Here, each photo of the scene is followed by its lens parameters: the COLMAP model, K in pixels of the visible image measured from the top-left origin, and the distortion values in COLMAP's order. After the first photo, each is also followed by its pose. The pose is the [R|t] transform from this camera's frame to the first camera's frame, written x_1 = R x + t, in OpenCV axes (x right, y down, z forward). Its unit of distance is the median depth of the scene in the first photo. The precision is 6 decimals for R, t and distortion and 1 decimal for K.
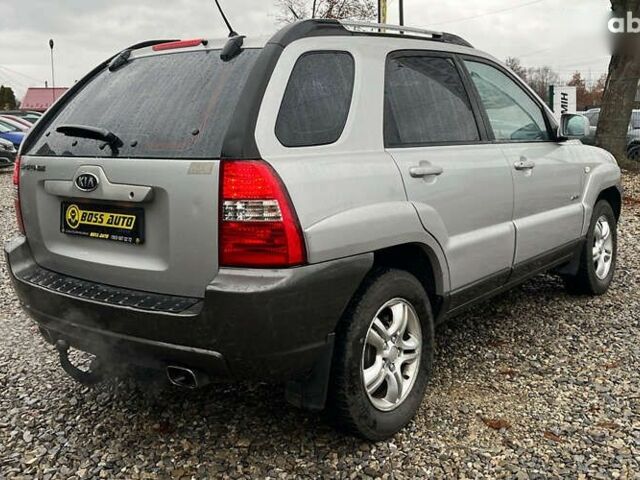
lens RADIAL K [[651.2, 0, 320.0], [0, 651.2, 240.0], [0, 0, 1]] dist [0.020846, 0.012520]
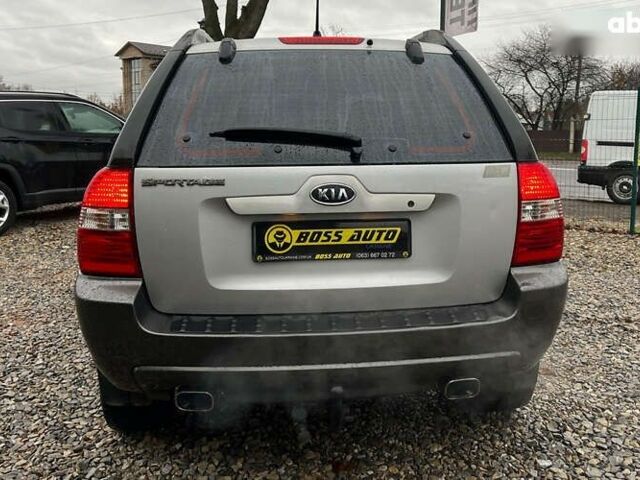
lens RADIAL K [[612.6, 0, 320.0], [0, 612.6, 240.0], [0, 0, 1]] dist [0.061390, -0.004161]
pose [[0.751671, -0.097620, 0.652274, -0.878439], [0.109595, 0.993723, 0.022425, -0.048429], [-0.650369, 0.054629, 0.757652, 0.405484]]
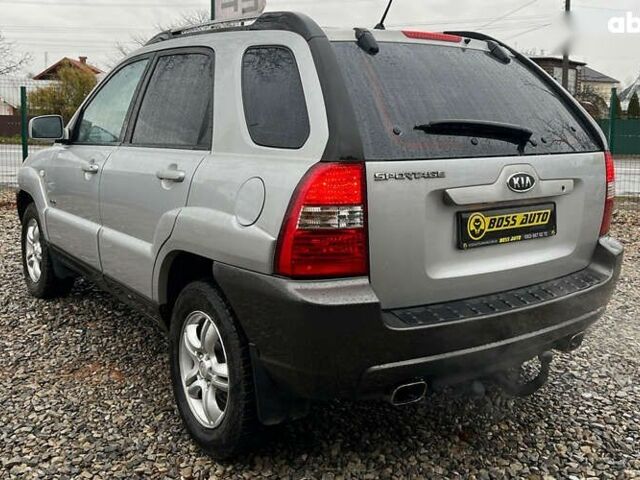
lens RADIAL K [[654.4, 0, 320.2], [0, 654.4, 249.8], [0, 0, 1]] dist [0.076985, -0.006291]
pose [[0.303814, -0.158469, 0.939460, -1.327607], [0.153309, 0.981351, 0.115956, -0.145141], [-0.940316, 0.108799, 0.322443, 0.960492]]
